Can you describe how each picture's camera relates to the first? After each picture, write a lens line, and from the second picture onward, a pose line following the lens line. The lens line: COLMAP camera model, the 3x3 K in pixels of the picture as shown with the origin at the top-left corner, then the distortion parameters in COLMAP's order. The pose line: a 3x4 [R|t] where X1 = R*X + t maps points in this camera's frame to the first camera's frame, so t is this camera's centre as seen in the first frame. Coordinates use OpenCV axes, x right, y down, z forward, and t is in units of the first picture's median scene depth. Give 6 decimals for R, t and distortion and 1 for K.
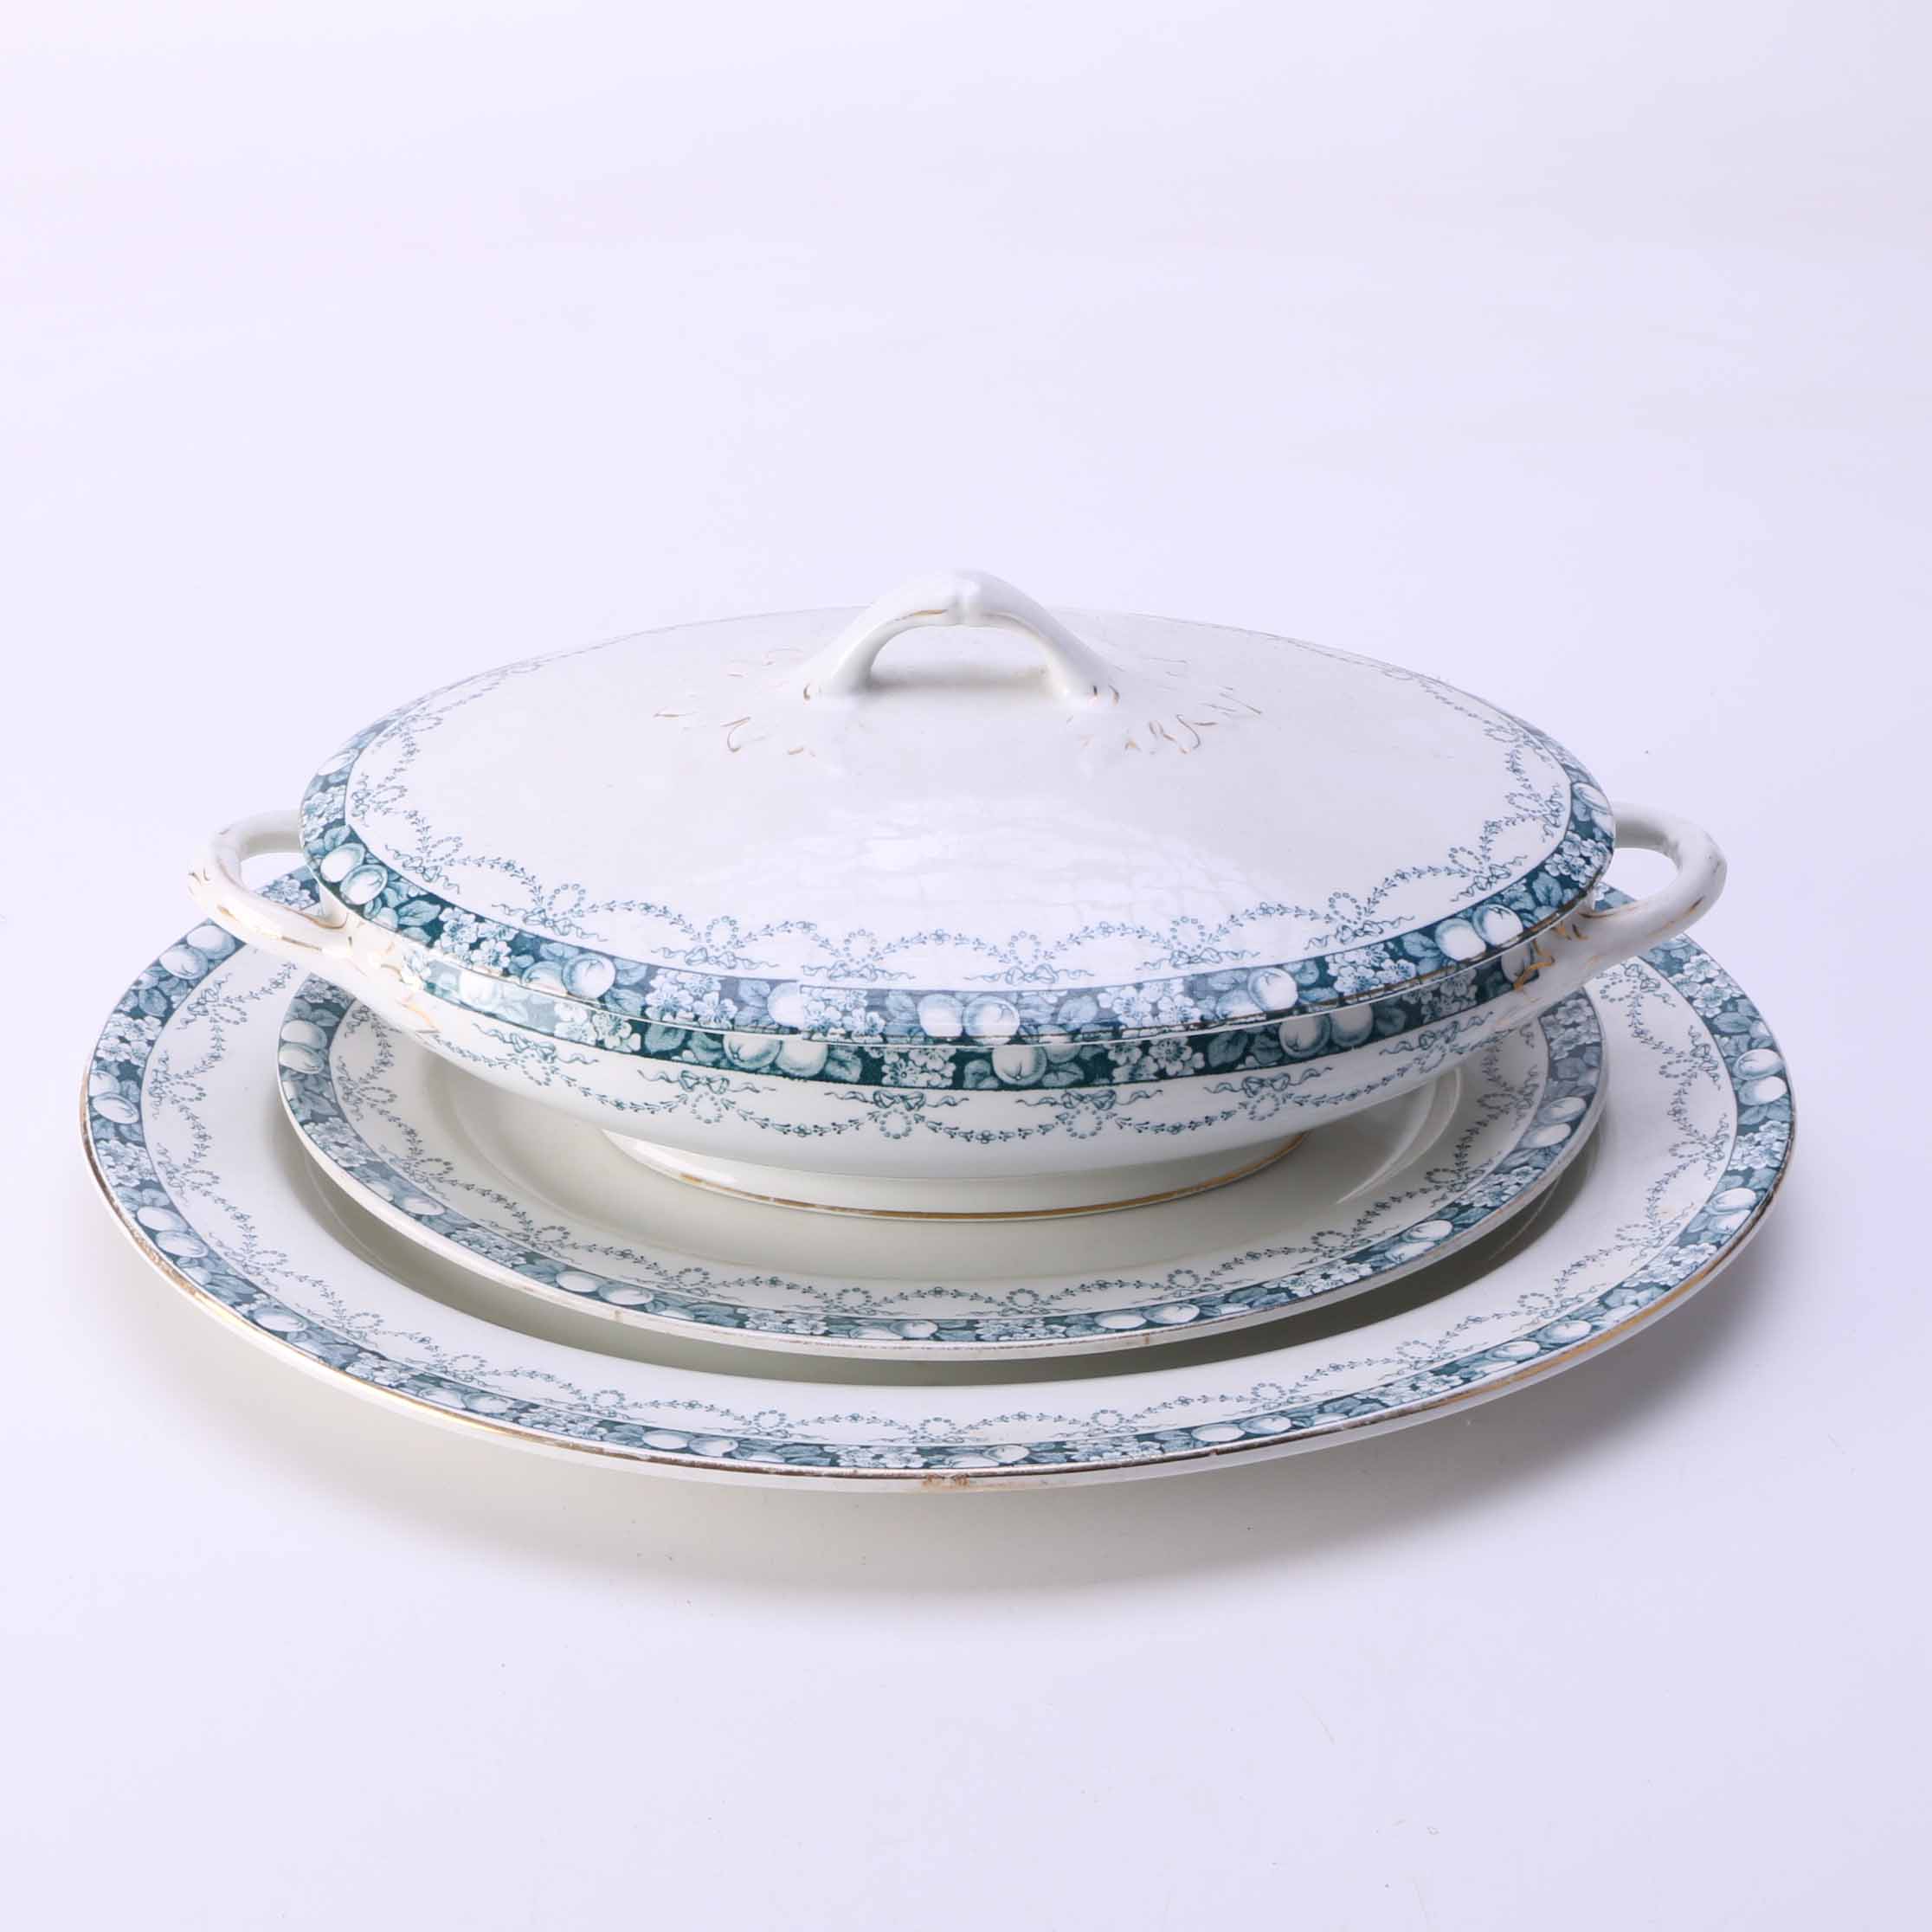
lens RADIAL K [[5489.6, 0, 909.5], [0, 5489.6, 1030.5], [0, 0, 1]] dist [-0.030010, 0.000000]
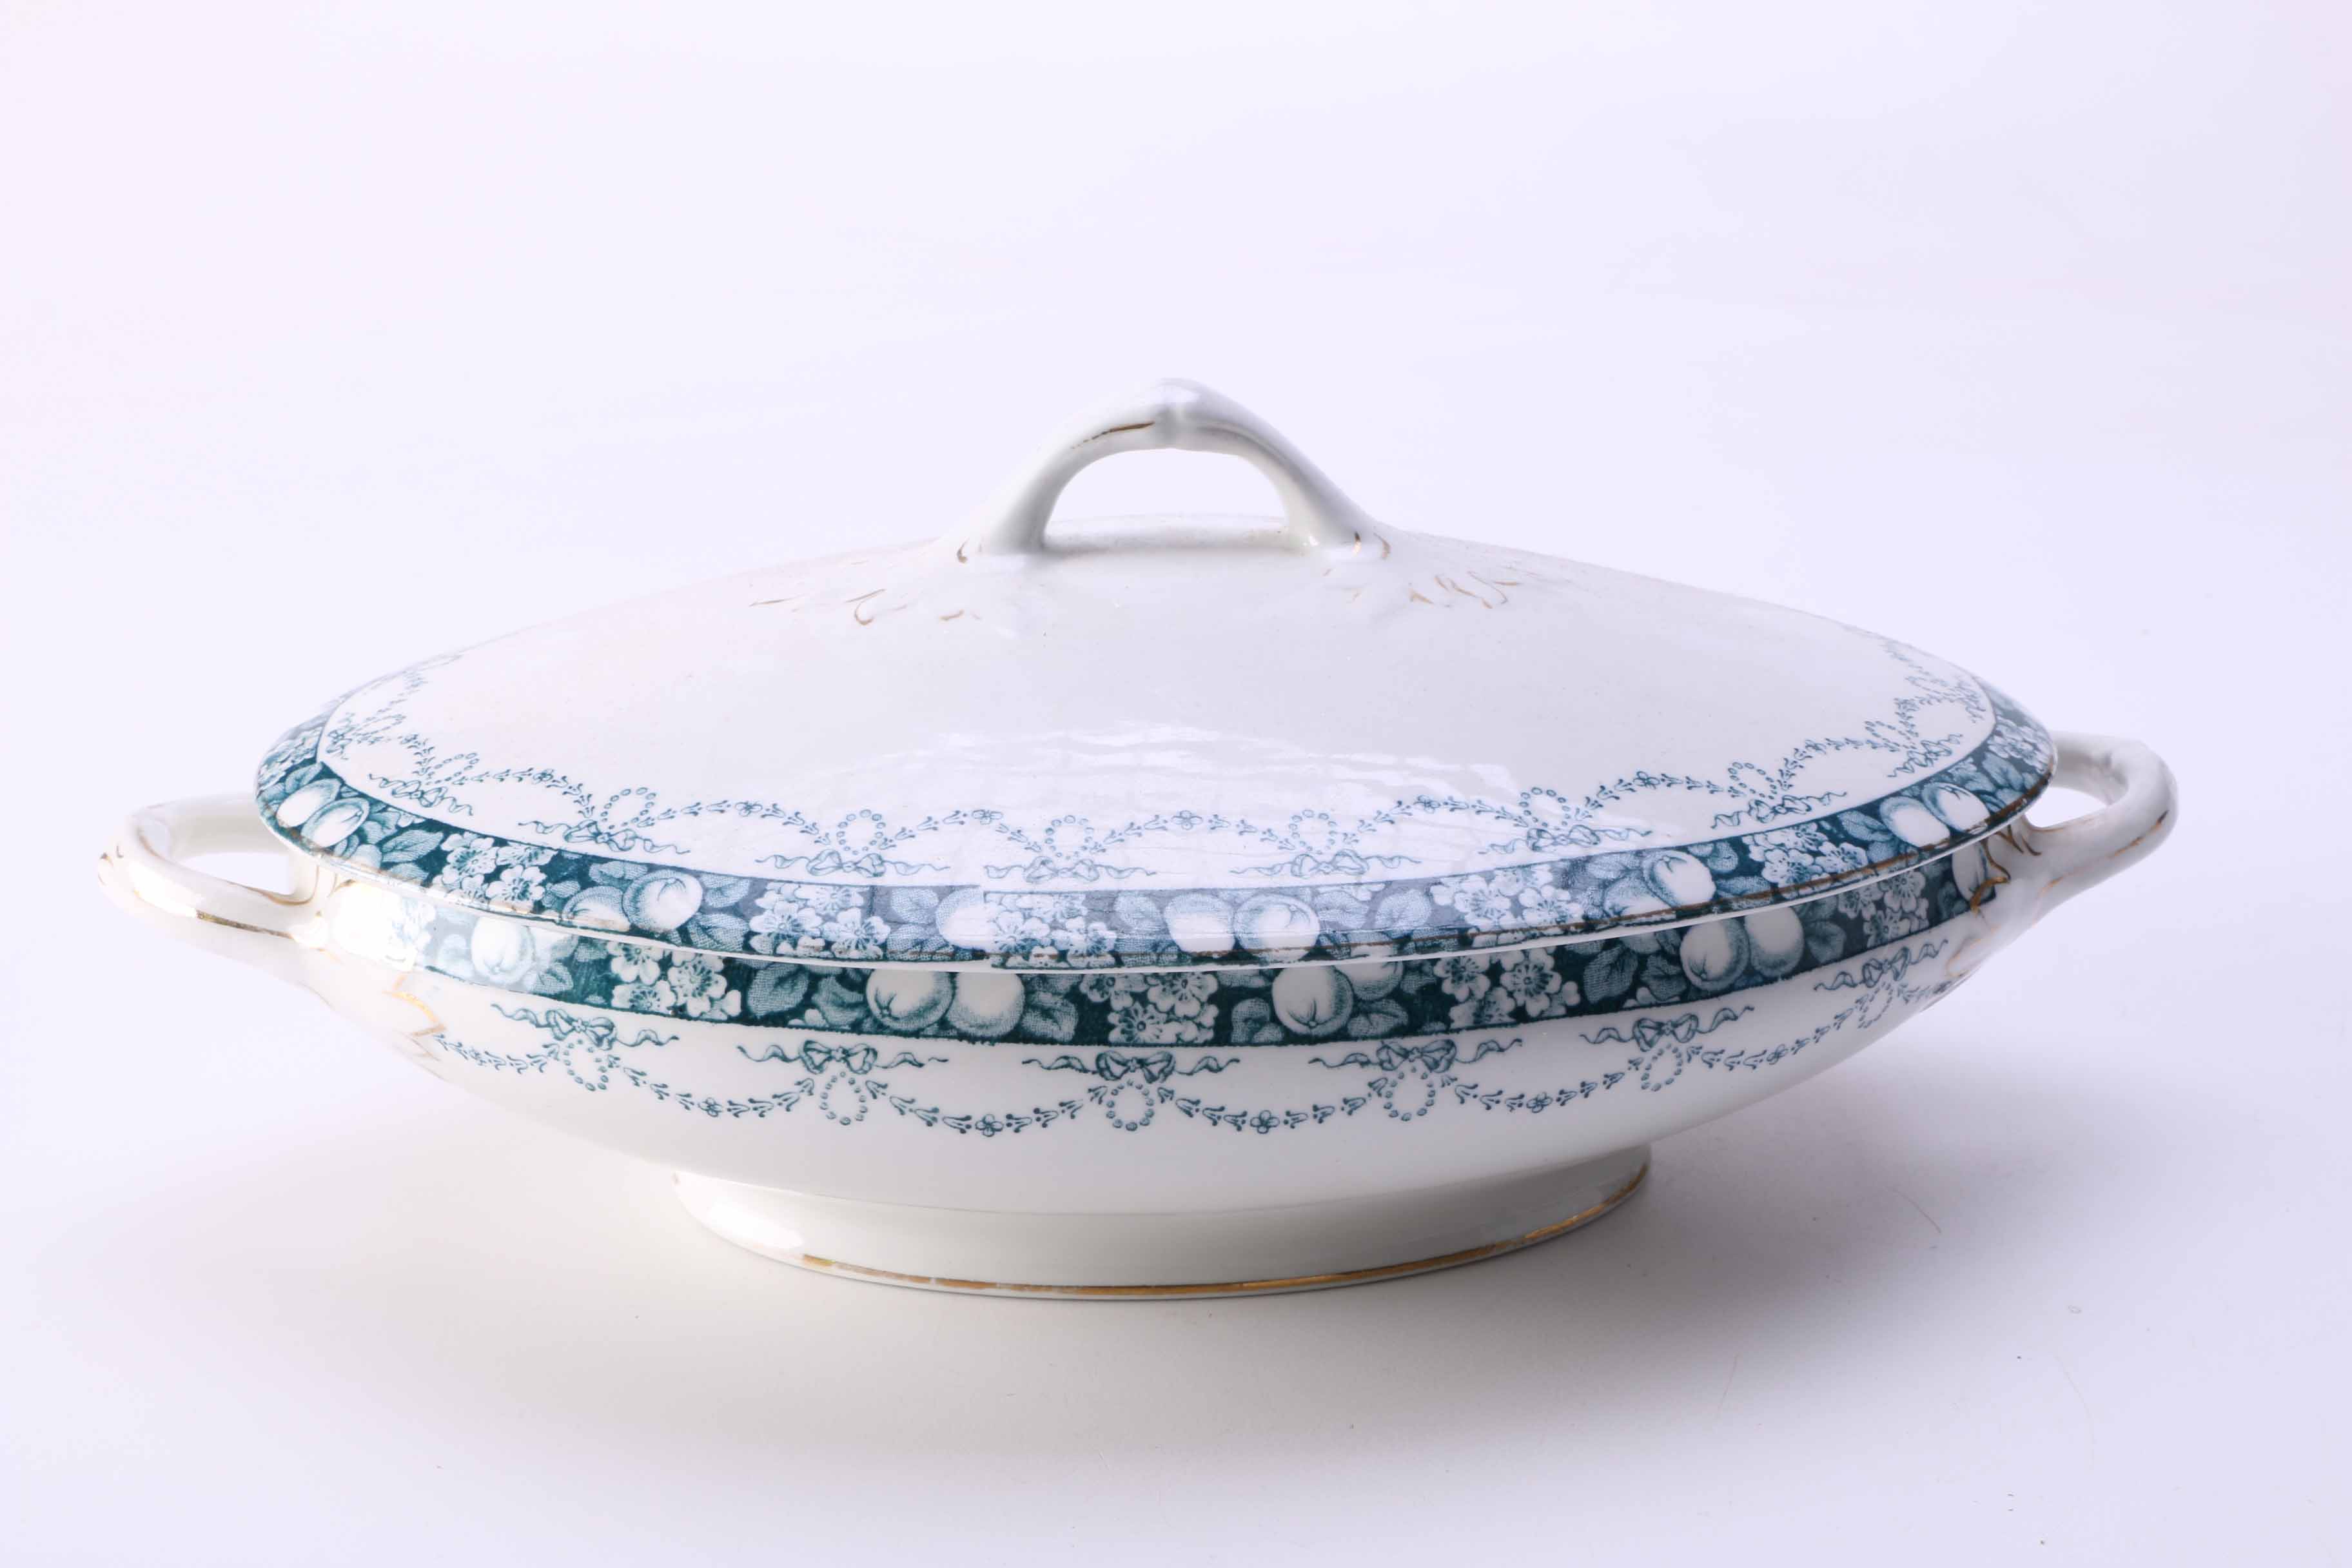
lens RADIAL K [[3211.3, 0, 1165.2], [0, 3211.3, 772.7], [0, 0, 1]] dist [-0.044214, 0.000000]
pose [[0.994646, -0.023997, 0.100511, -0.035650], [0.047246, 0.970652, -0.235800, 0.068440], [-0.091903, 0.239286, 0.966590, 0.599928]]
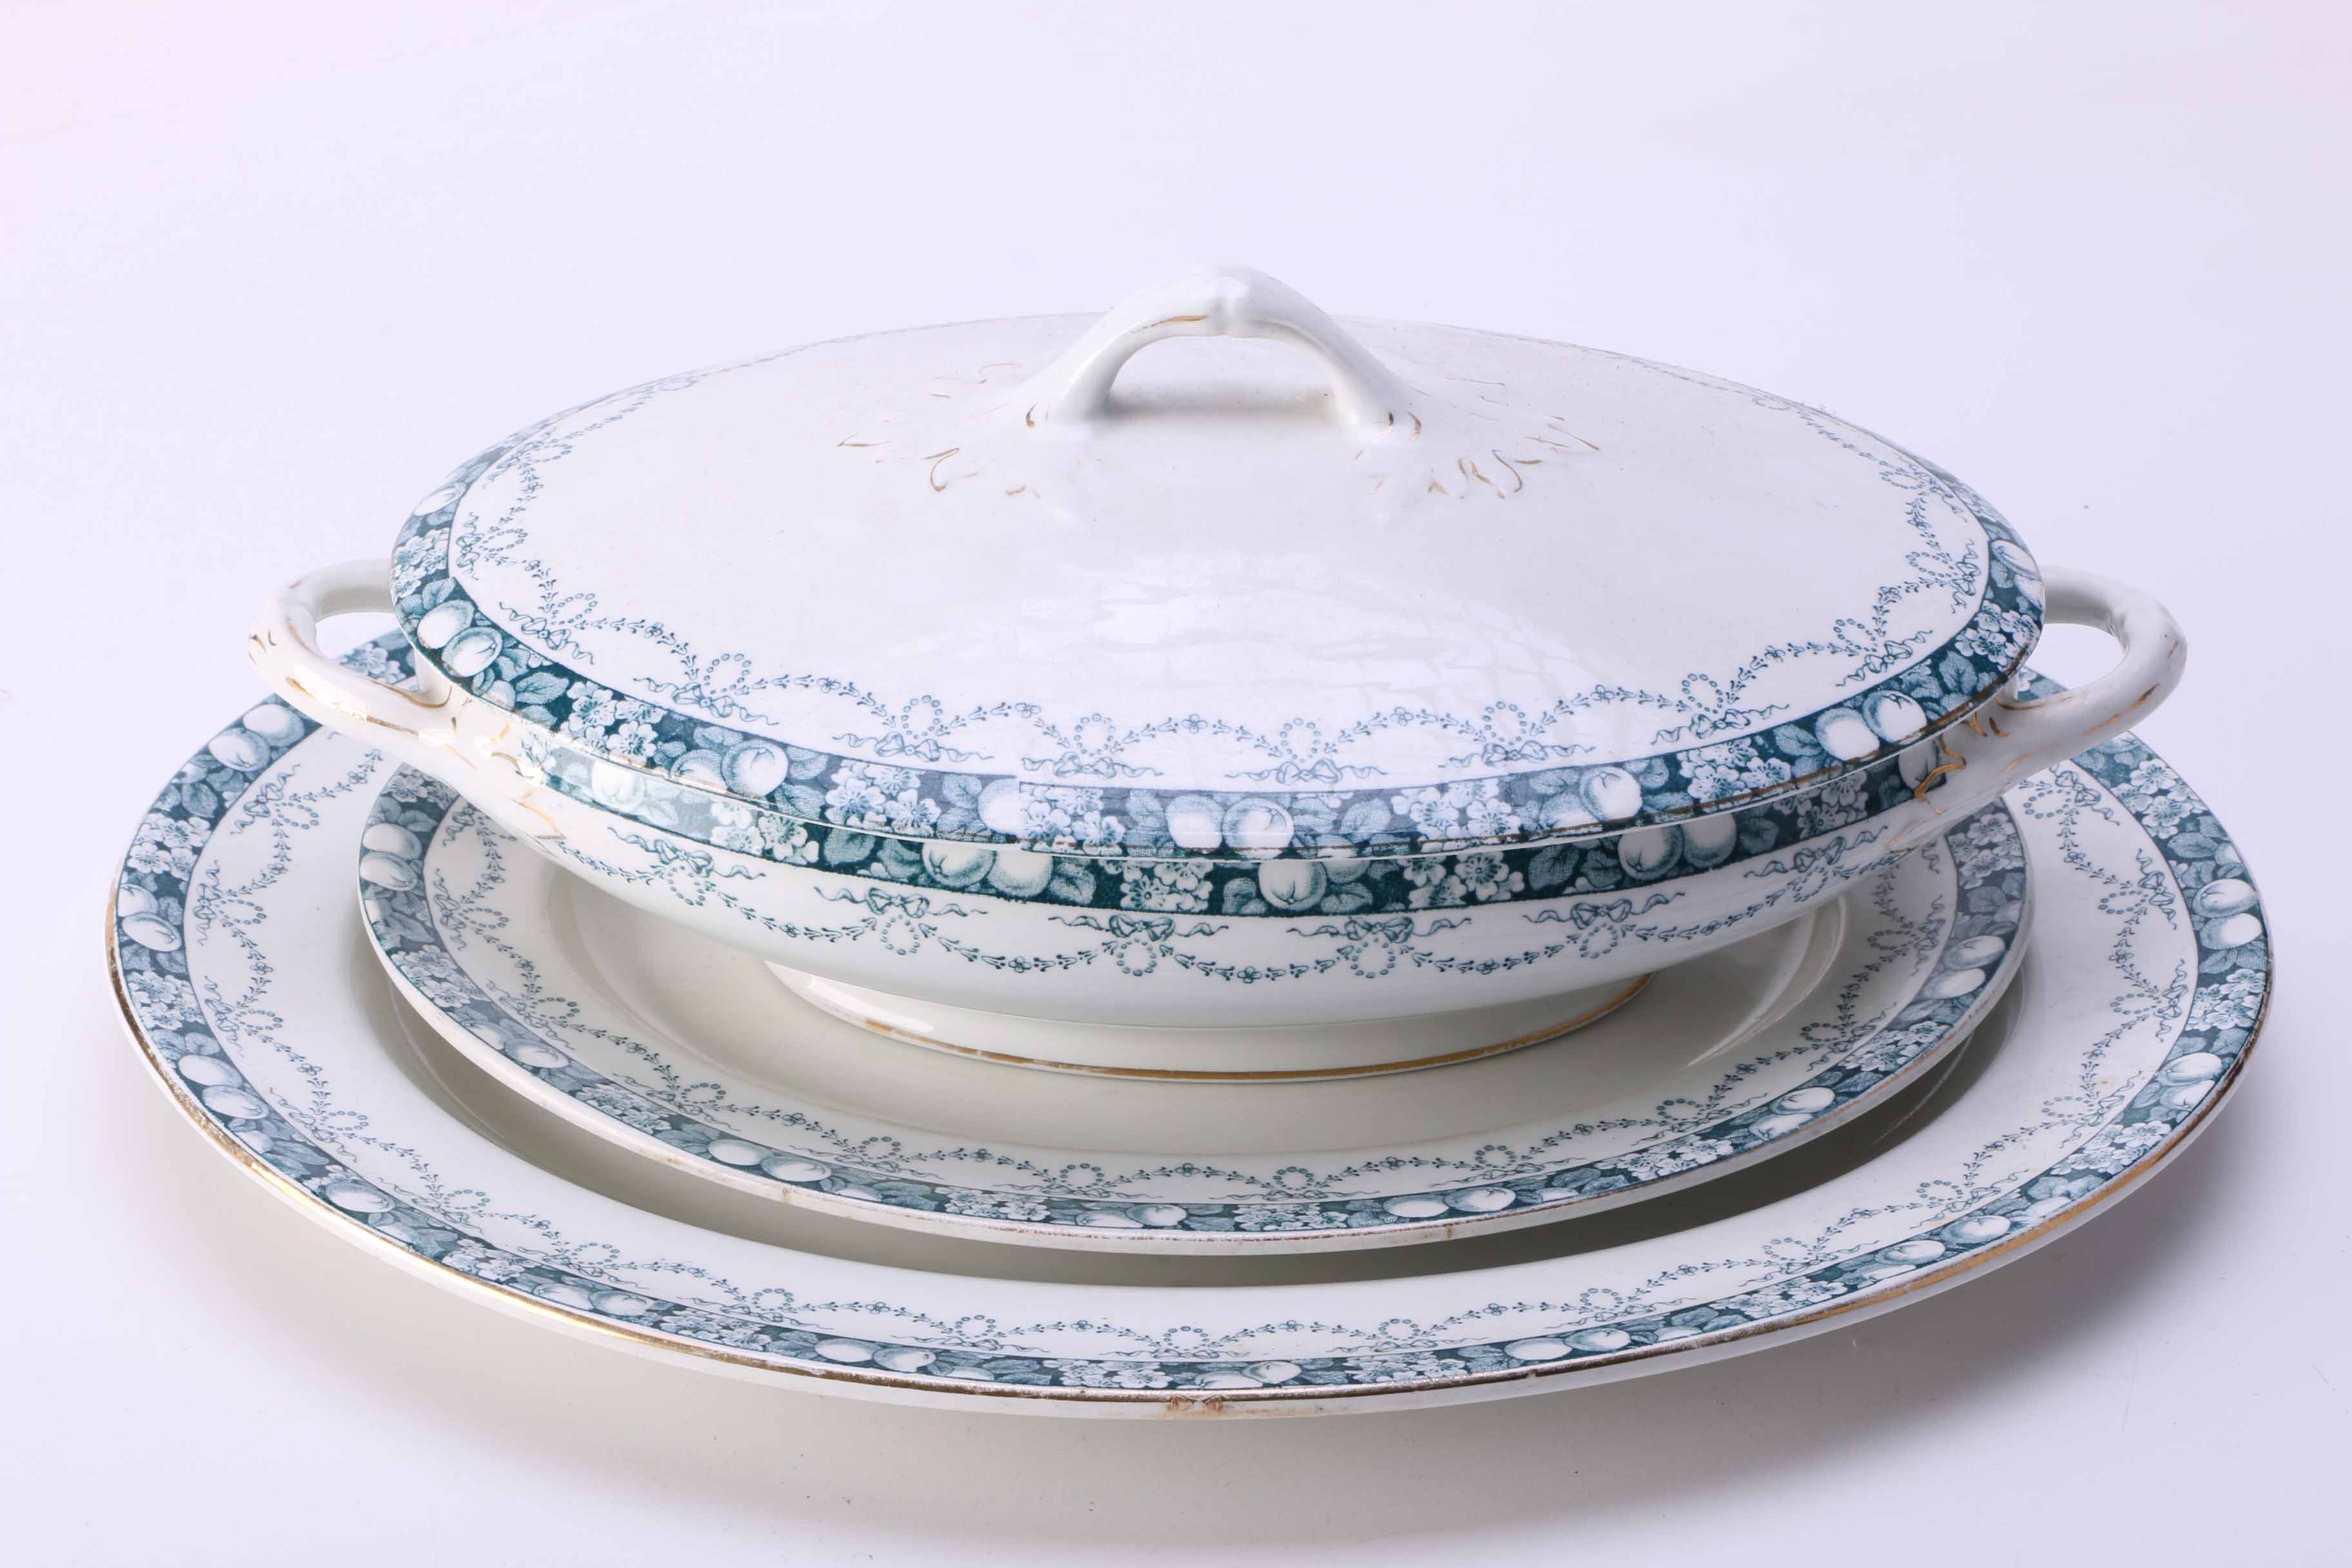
lens RADIAL K [[7026.8, 0, 1119.7], [0, 7026.8, 765.6], [0, 0, 1]] dist [0.297837, 0.000000]
pose [[0.999947, 0.010057, -0.002068, -0.003097], [-0.010088, 0.999832, -0.015276, 0.004660], [0.001914, 0.015296, 0.999881, -0.023532]]
